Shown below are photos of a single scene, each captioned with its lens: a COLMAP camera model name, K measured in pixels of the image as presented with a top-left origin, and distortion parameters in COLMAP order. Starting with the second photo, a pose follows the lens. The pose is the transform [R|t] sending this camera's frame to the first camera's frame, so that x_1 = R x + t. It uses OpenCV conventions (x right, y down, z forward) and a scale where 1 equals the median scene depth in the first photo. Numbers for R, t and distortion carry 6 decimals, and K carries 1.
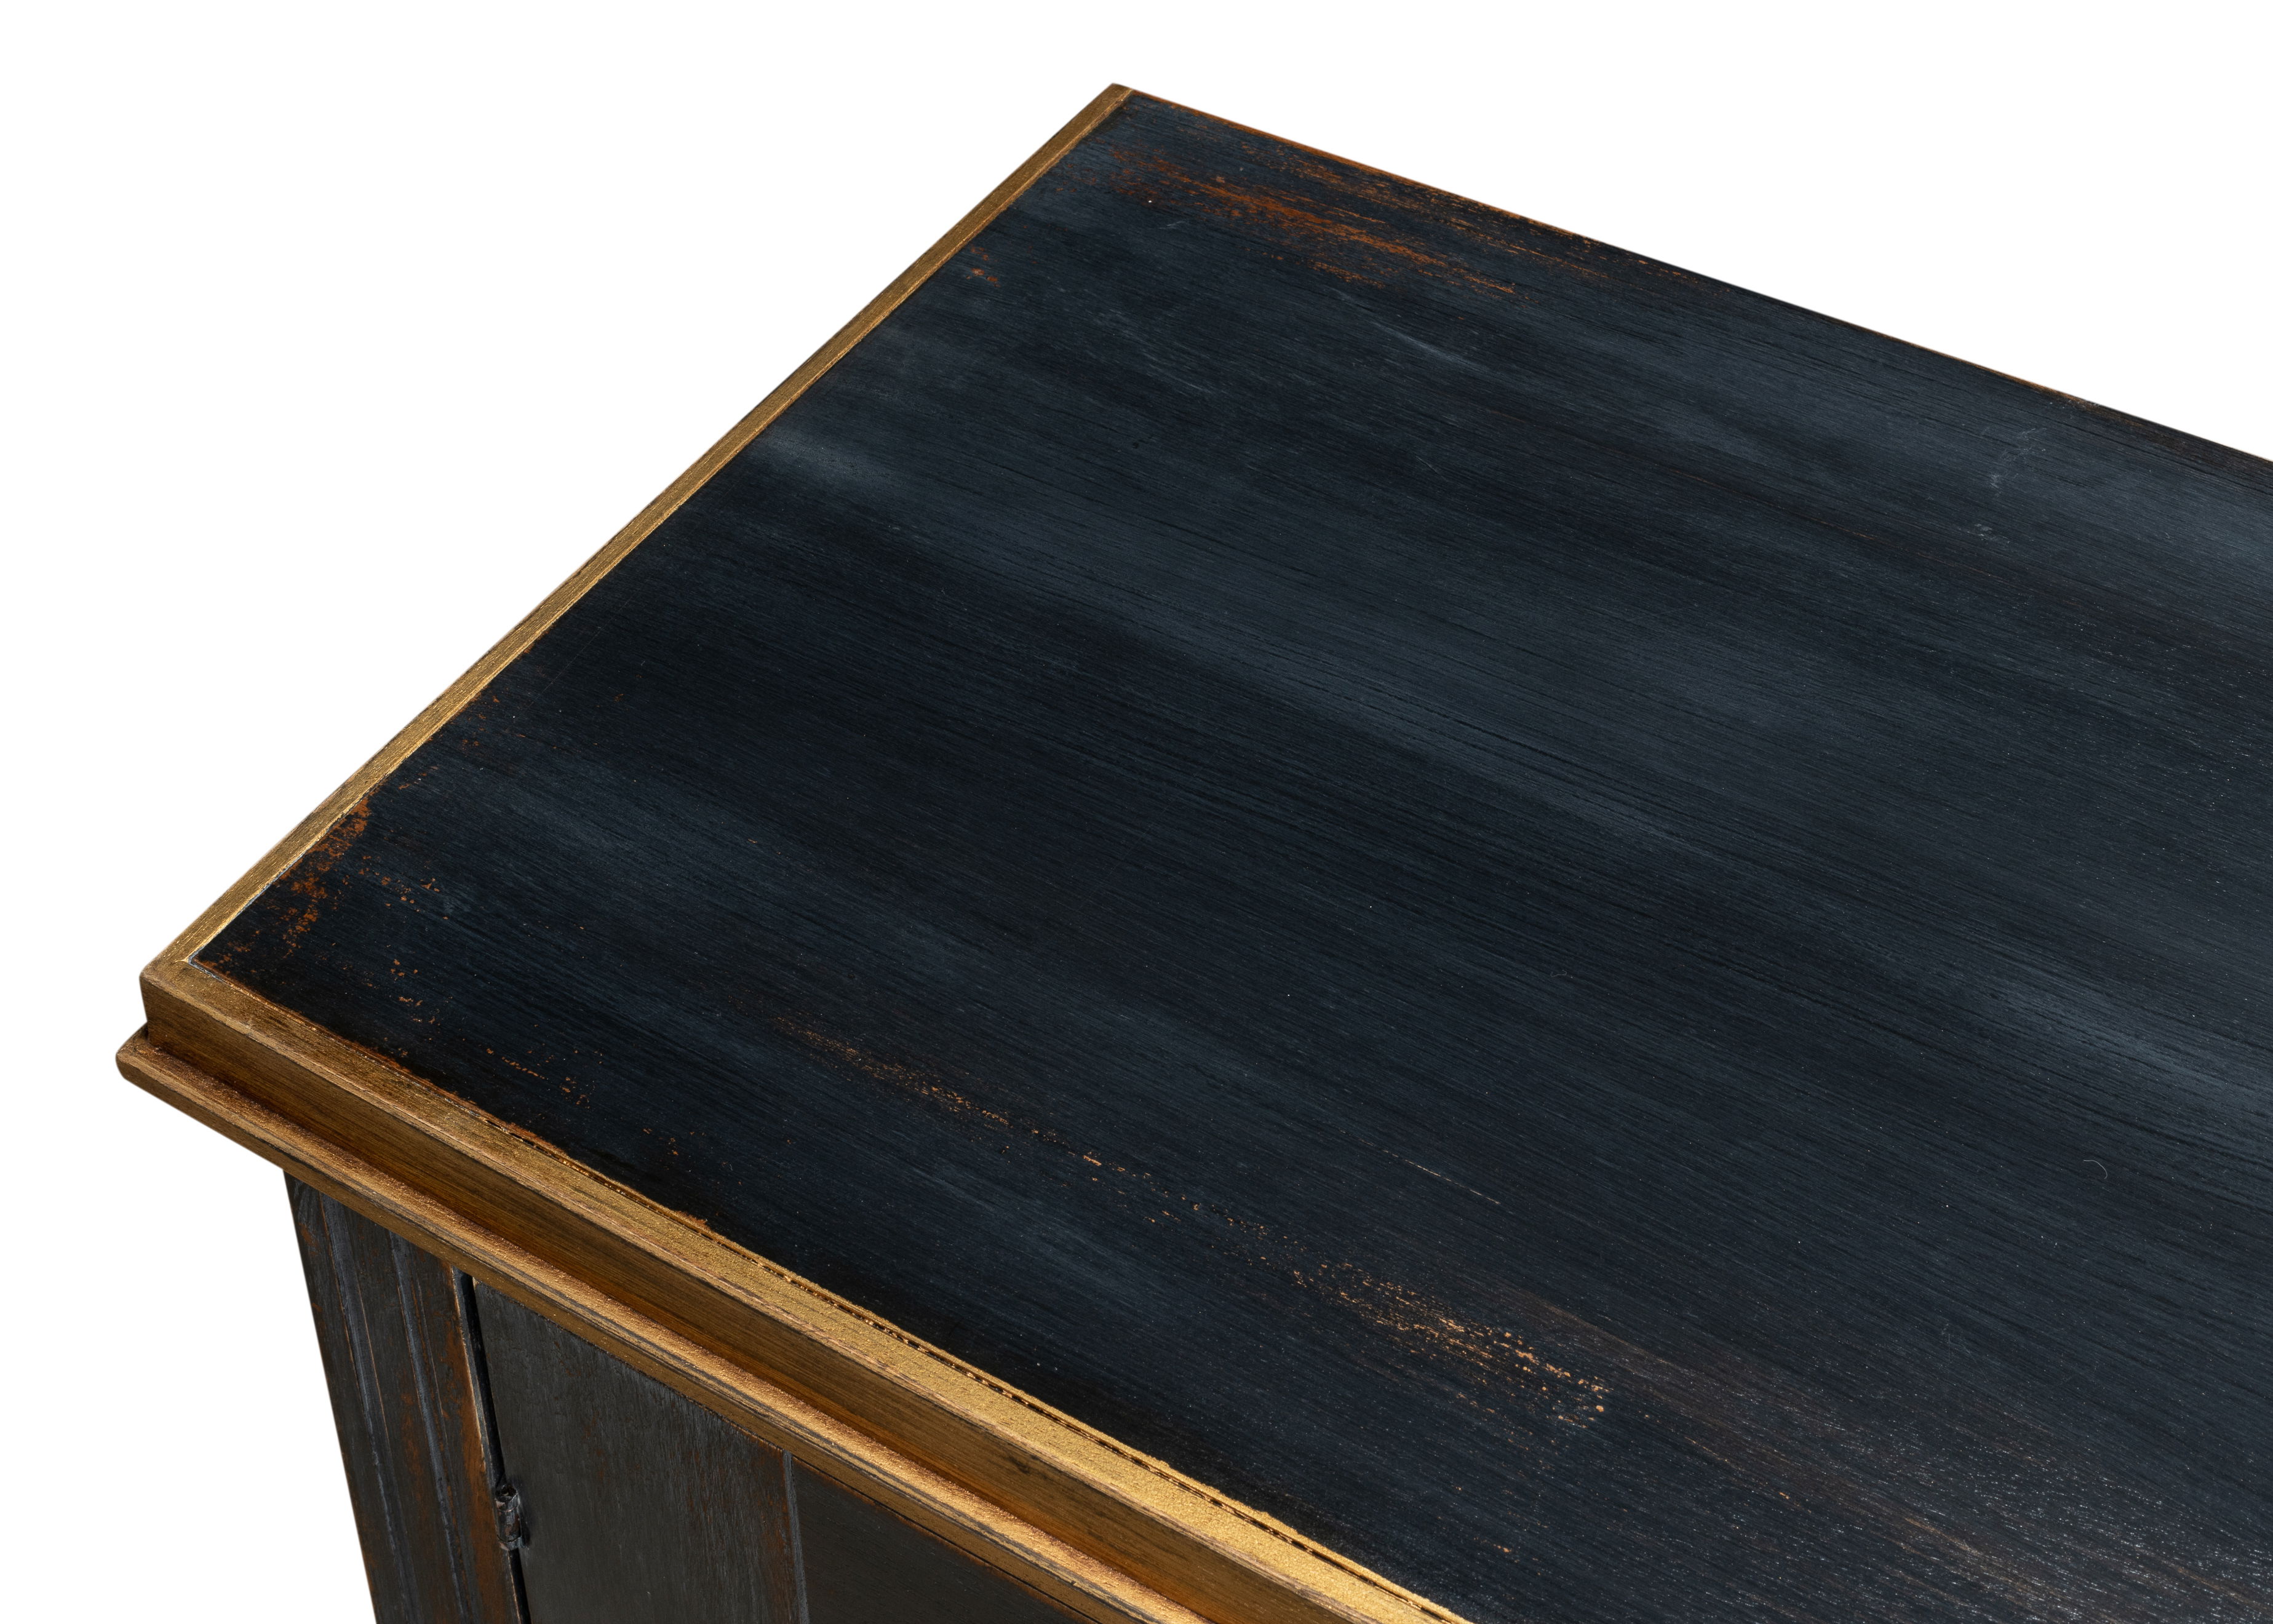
lens RADIAL K [[4032.2, 0, 1136.4], [0, 4032.2, 811.8], [0, 0, 1]] dist [-0.236138, 0.000000]
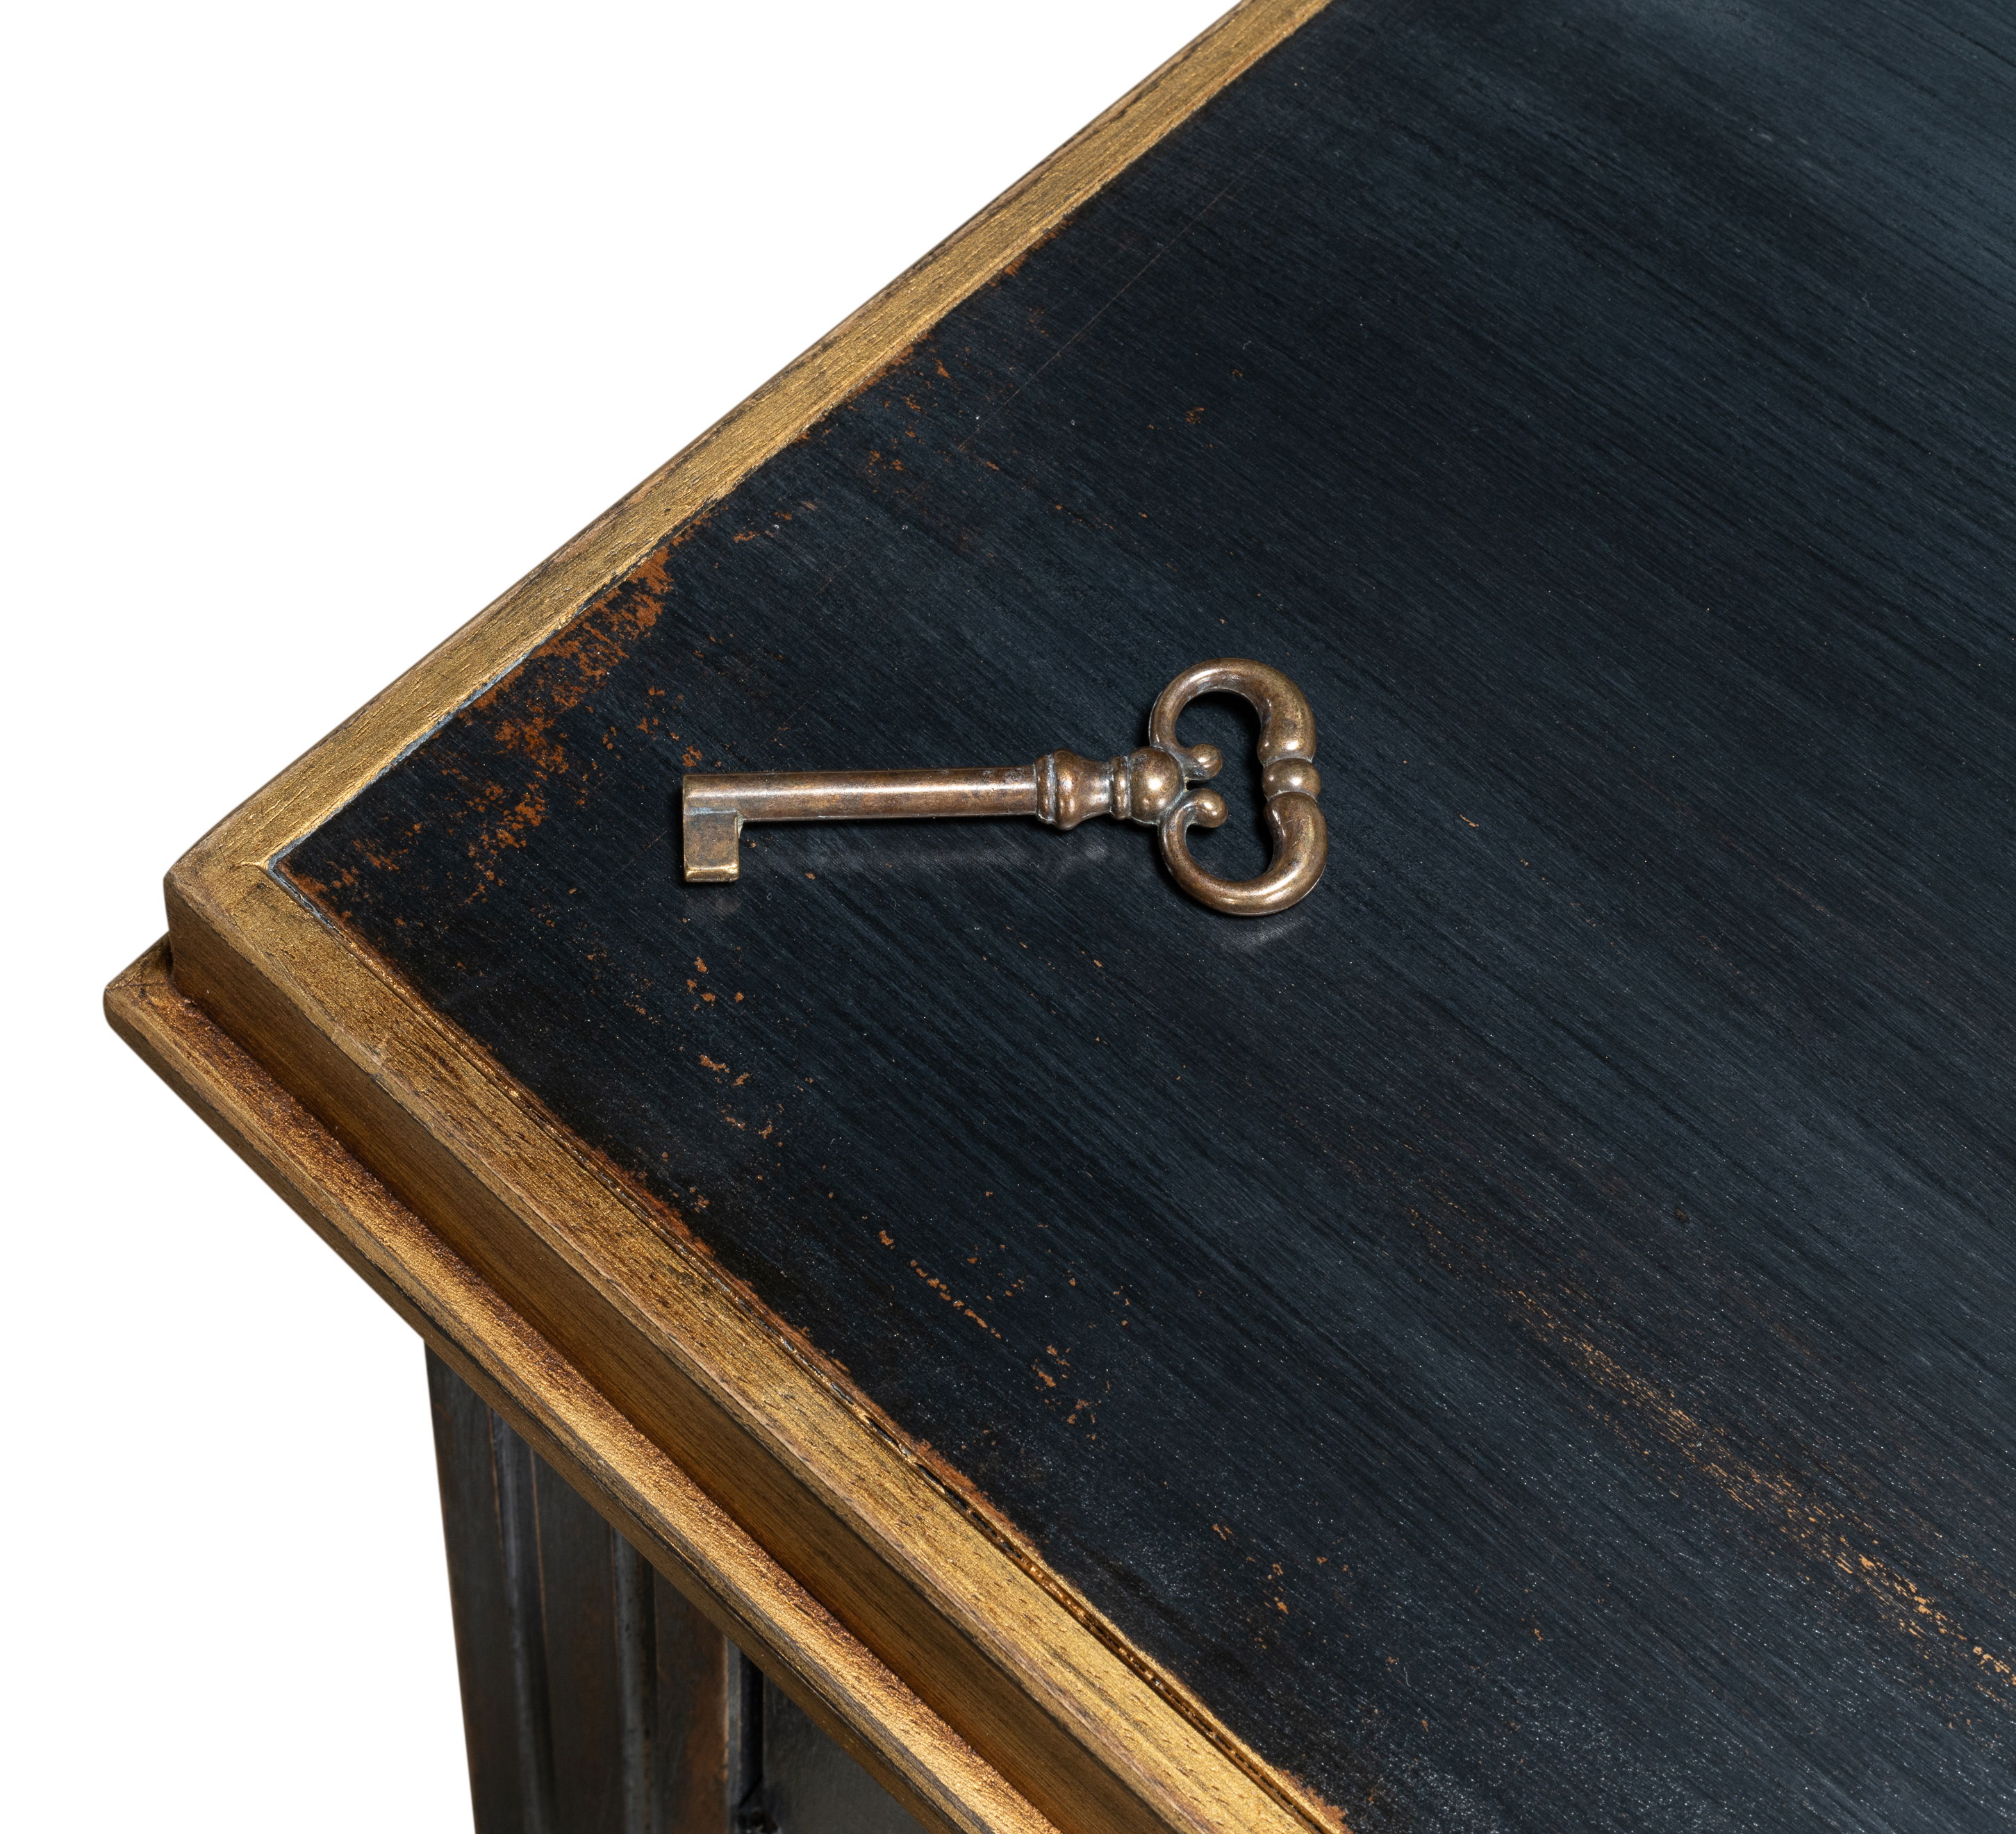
lens RADIAL K [[3614.0, 0, 1006.7], [0, 3614.0, 917.0], [0, 0, 1]] dist [-0.122564, 0.000000]
pose [[0.987012, 0.160013, -0.014279, -0.143320], [-0.150815, 0.953543, 0.260788, -0.086686], [0.055345, -0.255247, 0.965291, 0.584095]]
